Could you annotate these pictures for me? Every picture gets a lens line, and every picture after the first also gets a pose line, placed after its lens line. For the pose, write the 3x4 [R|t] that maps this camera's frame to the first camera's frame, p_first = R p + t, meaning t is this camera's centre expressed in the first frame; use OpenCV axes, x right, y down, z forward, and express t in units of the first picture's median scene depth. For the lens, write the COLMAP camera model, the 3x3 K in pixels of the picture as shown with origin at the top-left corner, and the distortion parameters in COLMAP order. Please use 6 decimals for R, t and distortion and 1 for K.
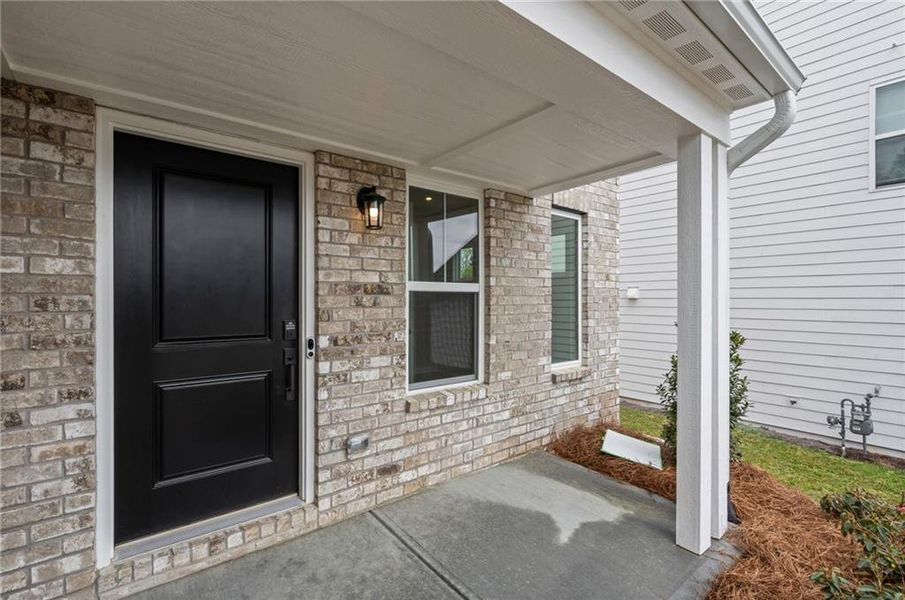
lens RADIAL K [[420.8, 0, 452.5], [0, 420.8, 300.0], [0, 0, 1]] dist [0.000582, 0.000017]
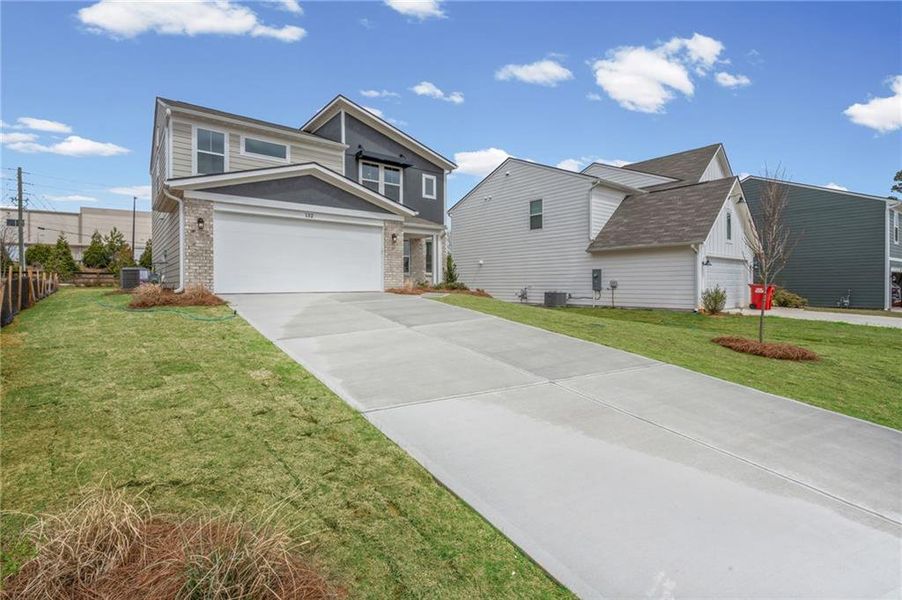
lens RADIAL K [[410.7, 0, 446.5], [0, 410.7, 298.3], [0, 0, 1]] dist [0.000384, 0.000041]
pose [[0.999920, -0.003394, -0.012185, 0.759178], [0.003757, 0.999545, 0.029942, 0.447189], [0.012078, -0.029986, 0.999477, -5.447949]]
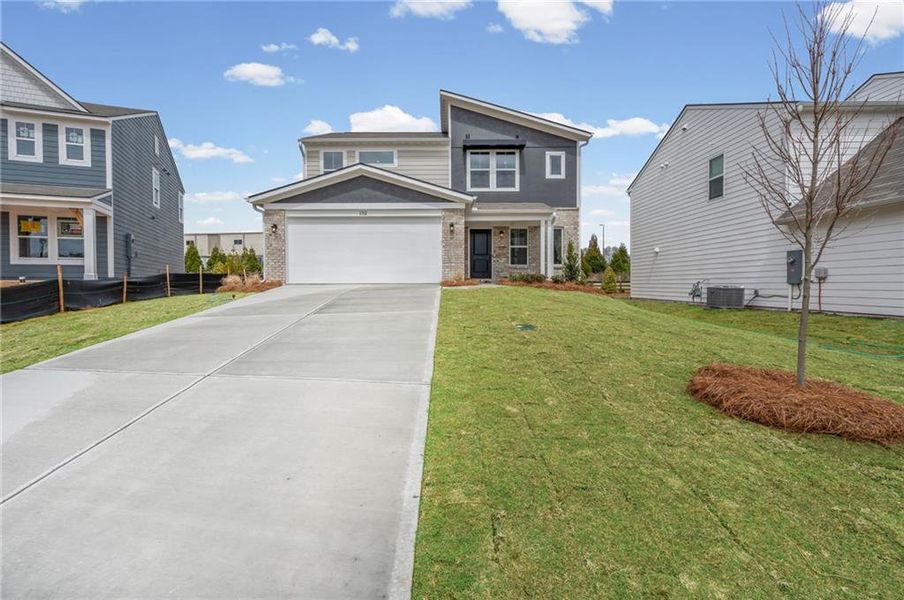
lens RADIAL K [[411.6, 0, 447.5], [0, 411.6, 298.2], [0, 0, 1]] dist [0.000384, 0.000041]
pose [[0.778726, 0.018085, -0.627104, 2.964735], [0.002024, 0.999507, 0.031338, 0.527873], [0.627361, -0.025674, 0.778305, -4.198524]]
